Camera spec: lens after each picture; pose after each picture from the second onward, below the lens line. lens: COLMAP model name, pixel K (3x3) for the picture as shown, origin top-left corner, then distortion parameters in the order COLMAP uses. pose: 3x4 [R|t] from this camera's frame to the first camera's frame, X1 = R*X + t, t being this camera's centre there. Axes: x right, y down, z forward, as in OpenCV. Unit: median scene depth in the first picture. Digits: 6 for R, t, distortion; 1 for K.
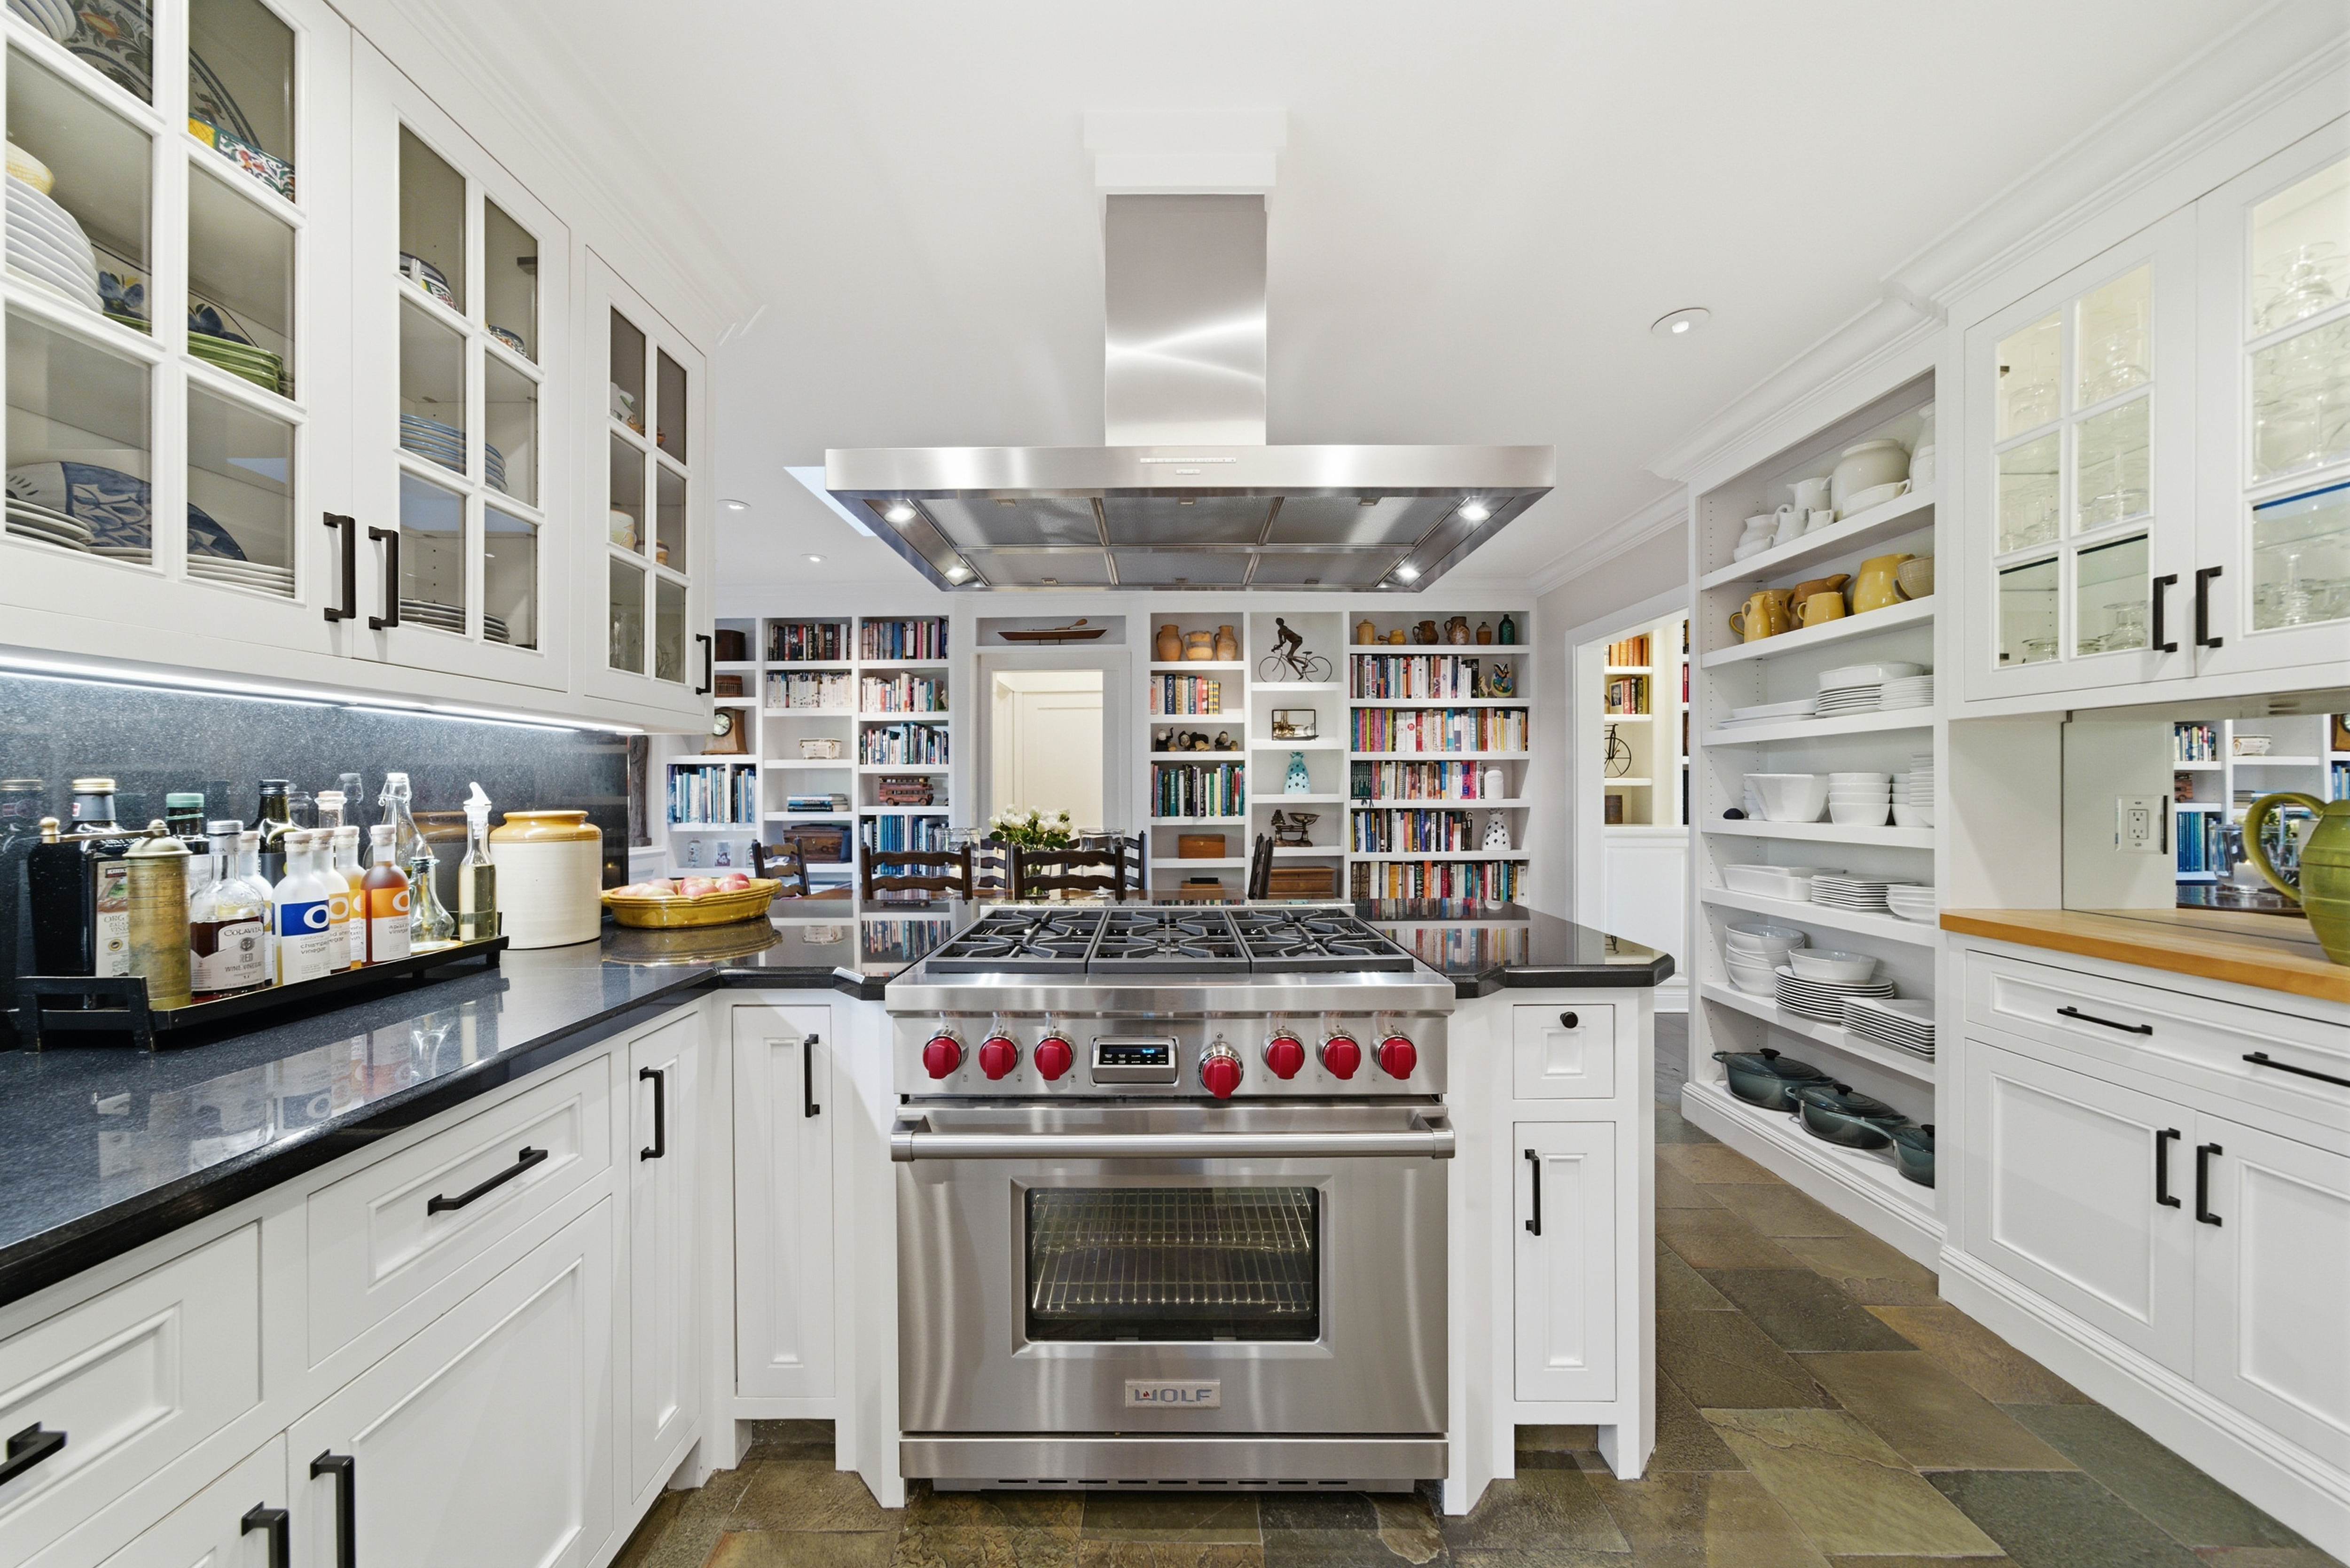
lens RADIAL K [[802.6, 0, 1148.4], [0, 802.6, 794.0], [0, 0, 1]] dist [-0.004257, 0.001215]
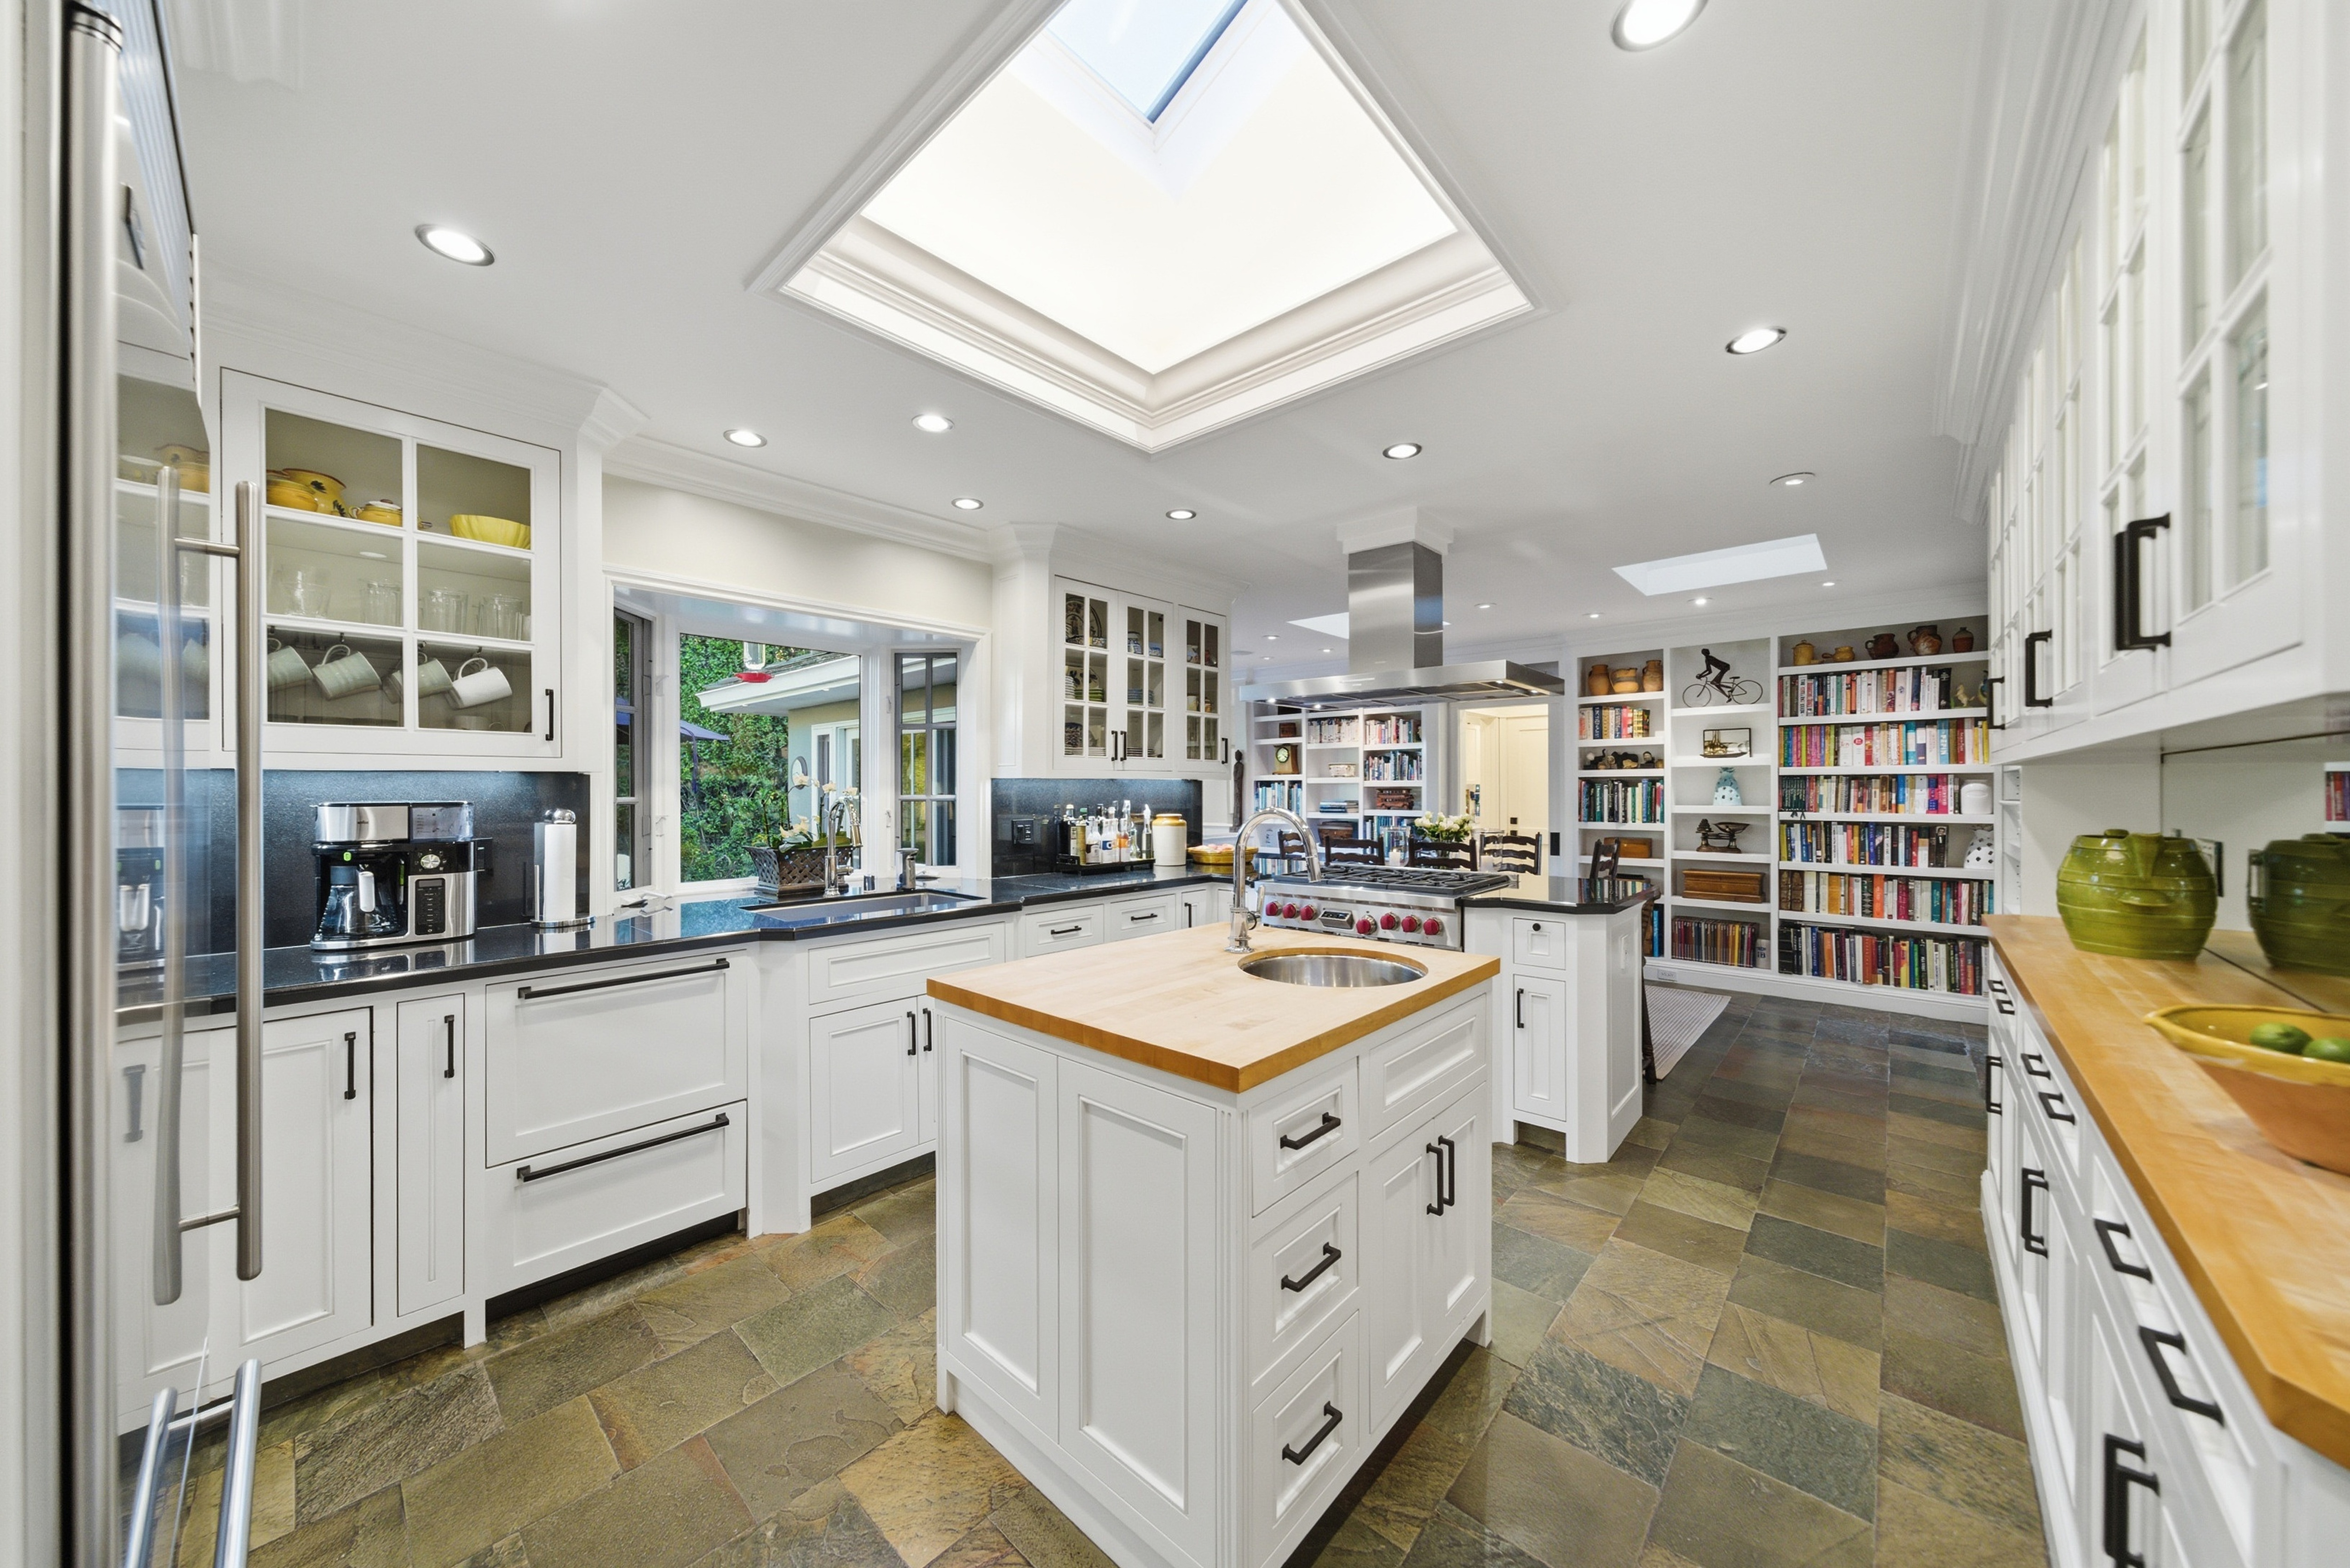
lens RADIAL K [[802.5, 0, 1149.6], [0, 802.5, 788.5], [0, 0, 1]] dist [-0.004257, 0.001215]
pose [[0.741734, 0.001137, -0.670693, 0.905682], [-0.002951, 0.999994, -0.001569, -0.052181], [0.670687, 0.003143, 0.741733, -0.932806]]
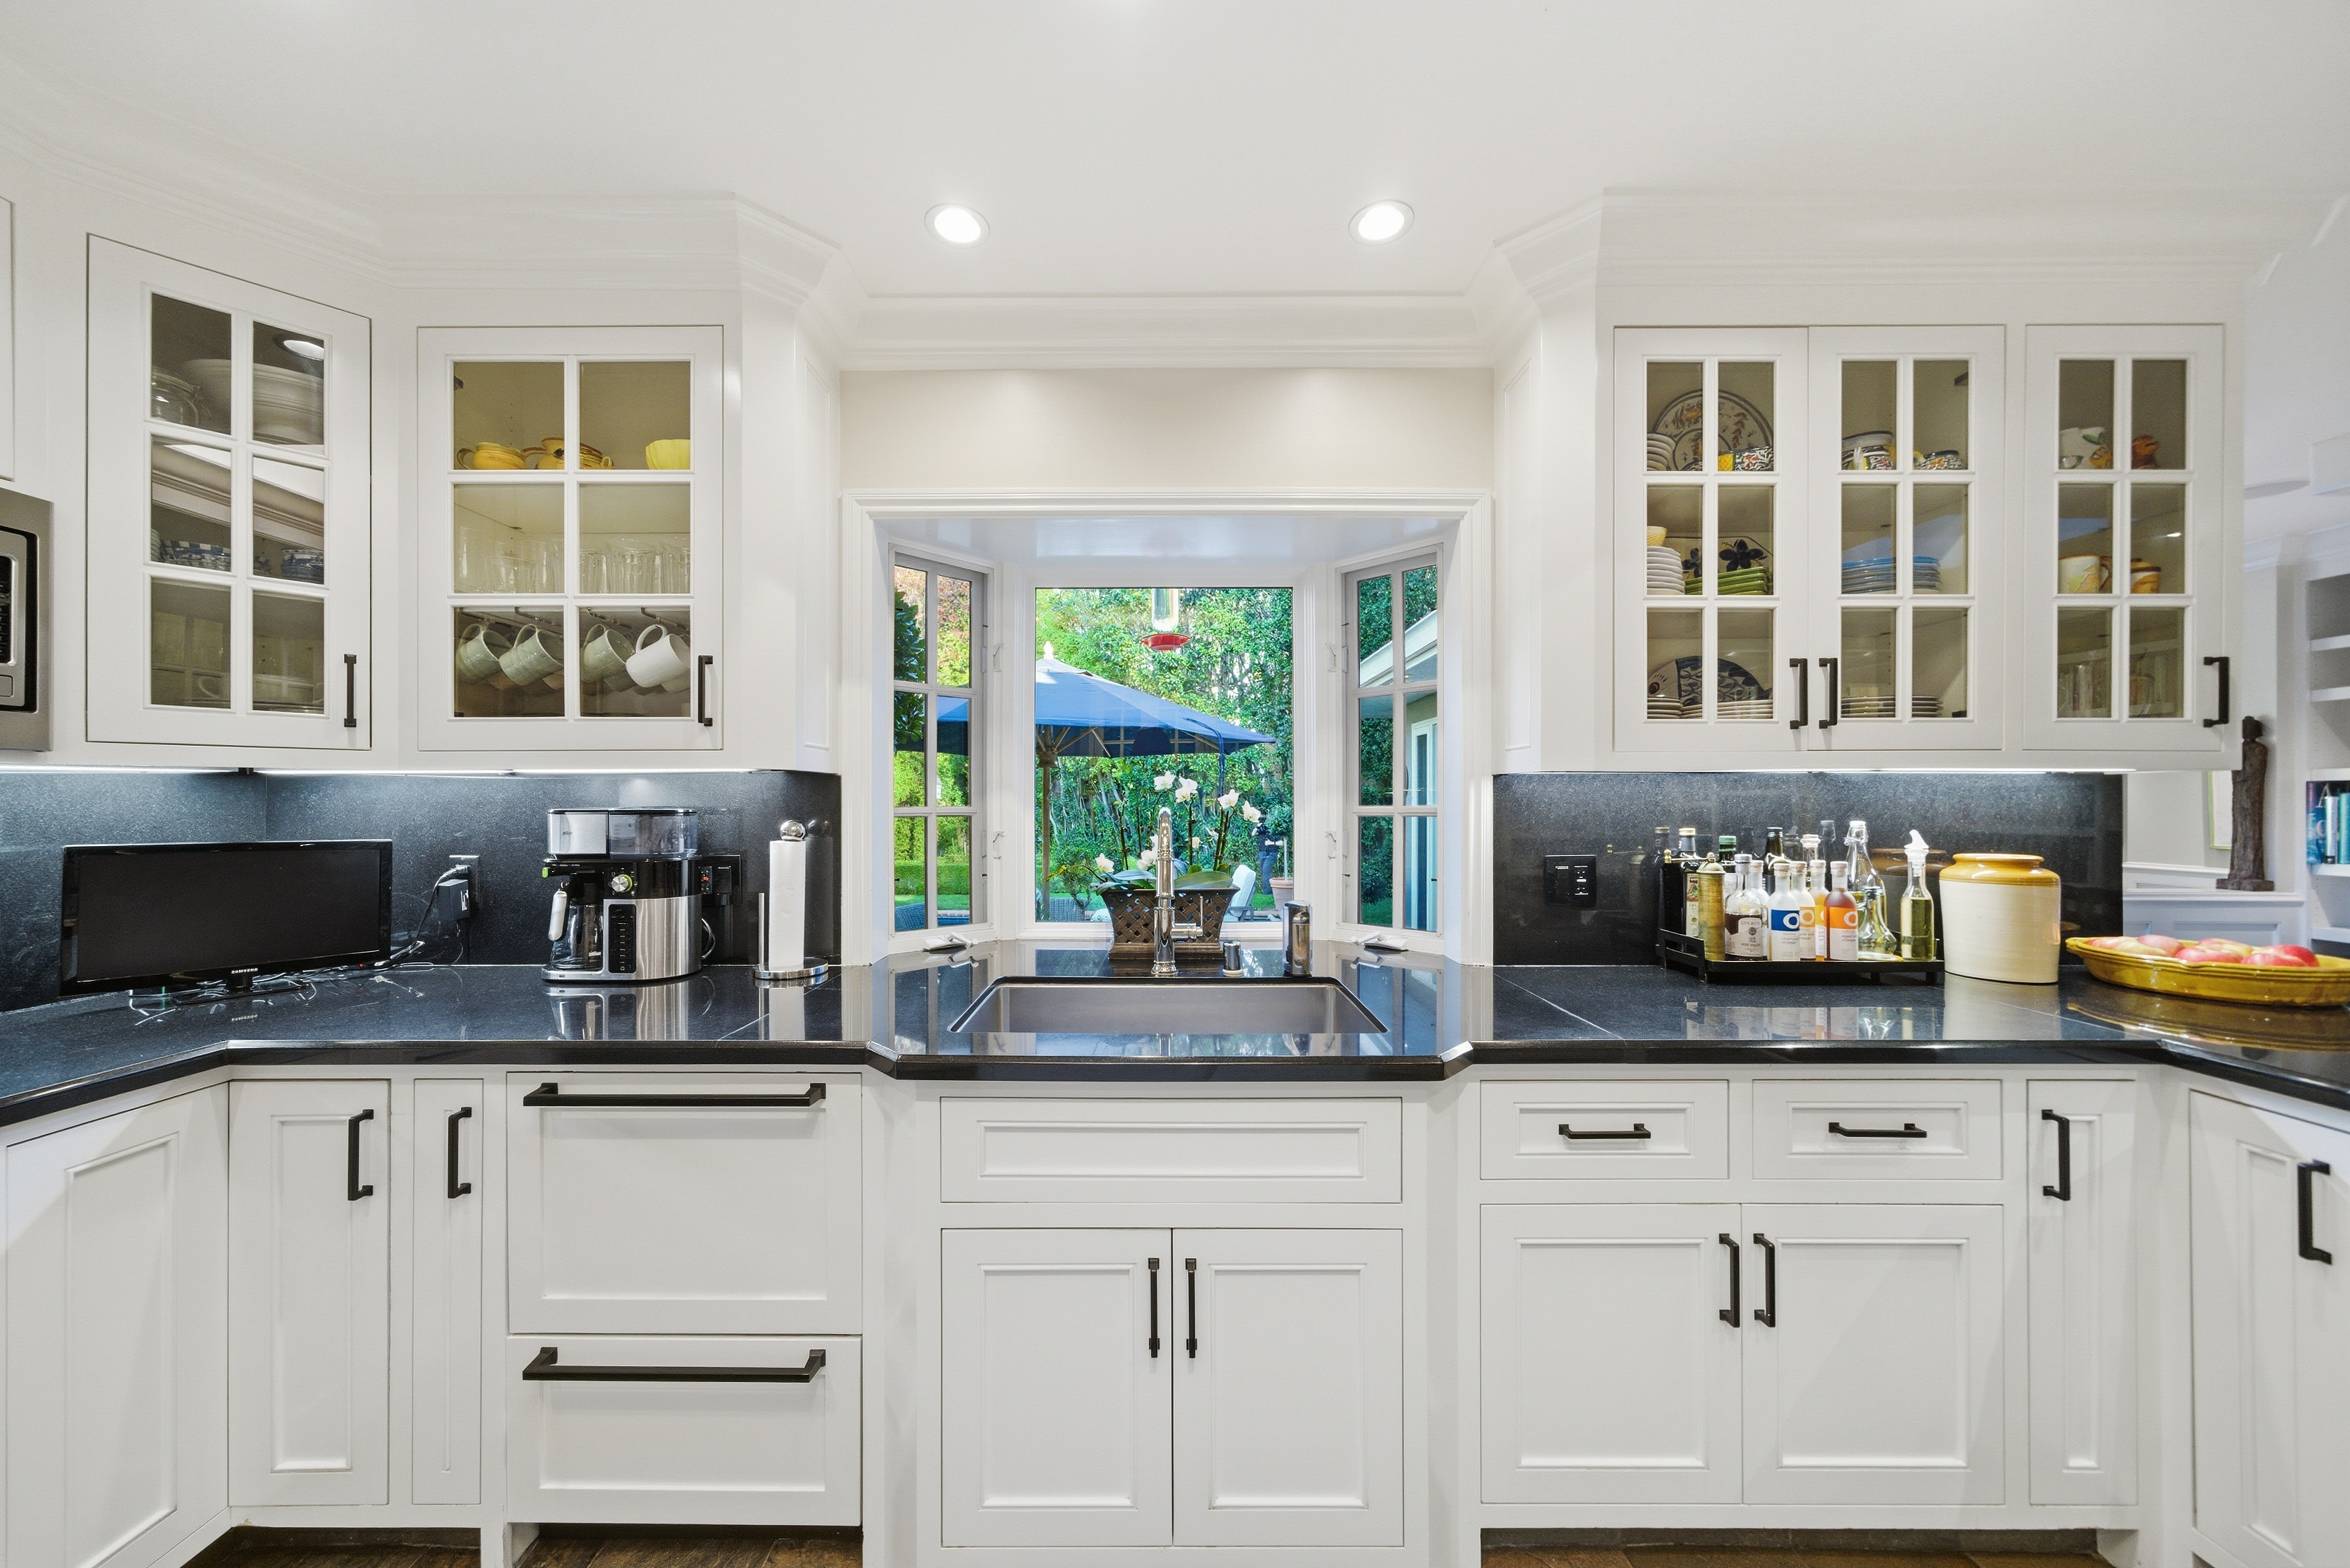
lens RADIAL K [[802.5, 0, 1157.5], [0, 802.5, 795.3], [0, 0, 1]] dist [-0.004257, 0.001215]
pose [[0.014696, -0.004034, -0.999884, 0.296007], [-0.003845, 0.999984, -0.004091, -0.046978], [0.999885, 0.003904, 0.014680, -0.143601]]
